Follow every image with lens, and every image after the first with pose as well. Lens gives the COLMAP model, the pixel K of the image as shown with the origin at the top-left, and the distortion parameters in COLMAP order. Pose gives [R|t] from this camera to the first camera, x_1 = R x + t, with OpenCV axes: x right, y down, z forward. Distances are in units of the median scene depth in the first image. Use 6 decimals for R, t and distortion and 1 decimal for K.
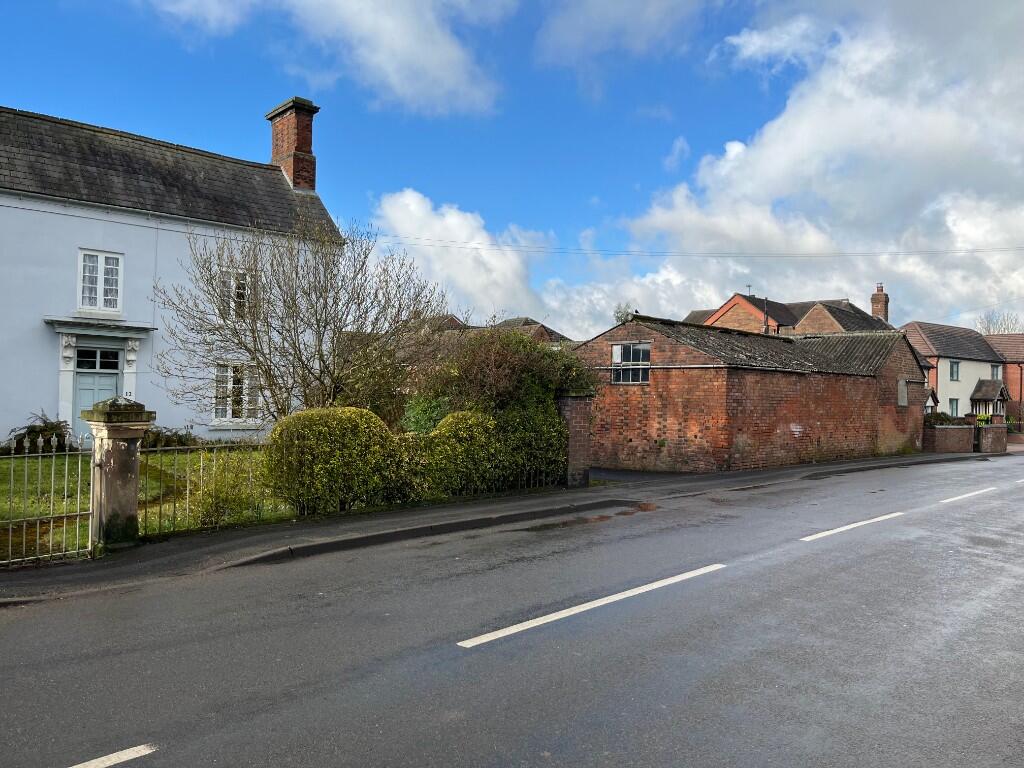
lens RADIAL K [[771.6, 0, 505.2], [0, 771.6, 379.6], [0, 0, 1]] dist [0.048301, -0.057178]
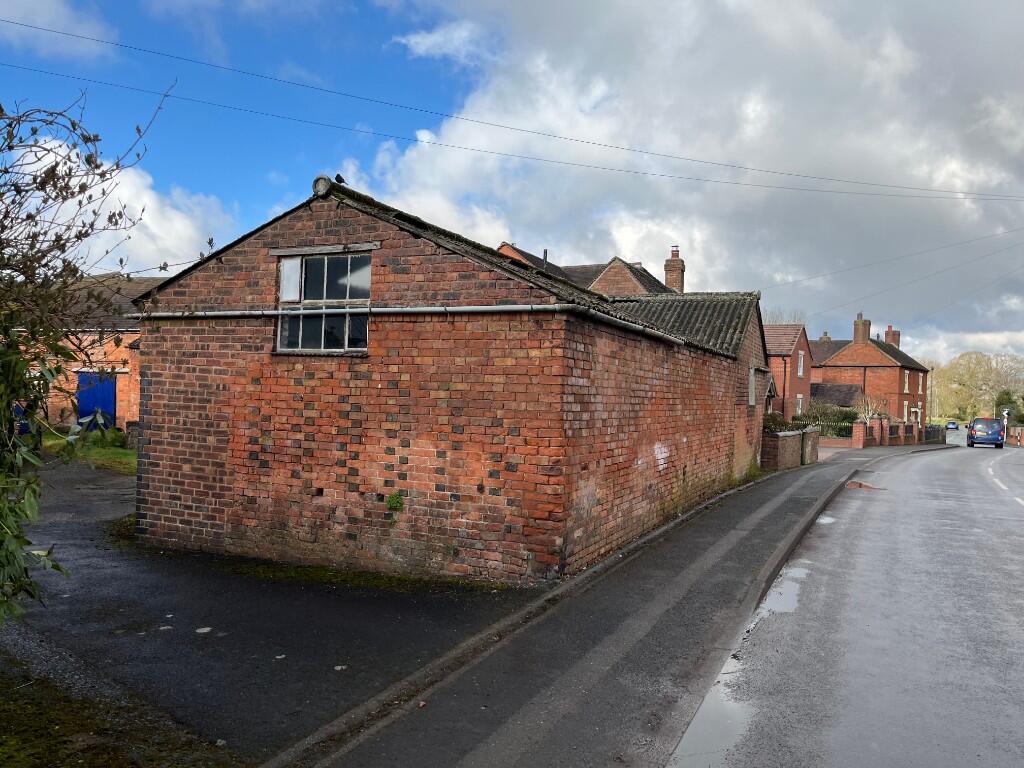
lens RADIAL K [[771.6, 0, 513.4], [0, 771.6, 390.3], [0, 0, 1]] dist [0.048301, -0.057178]
pose [[0.939938, 0.012826, 0.341105, 0.121029], [-0.021249, 0.999554, 0.020968, 0.014669], [-0.340685, -0.026957, 0.939791, 0.596304]]
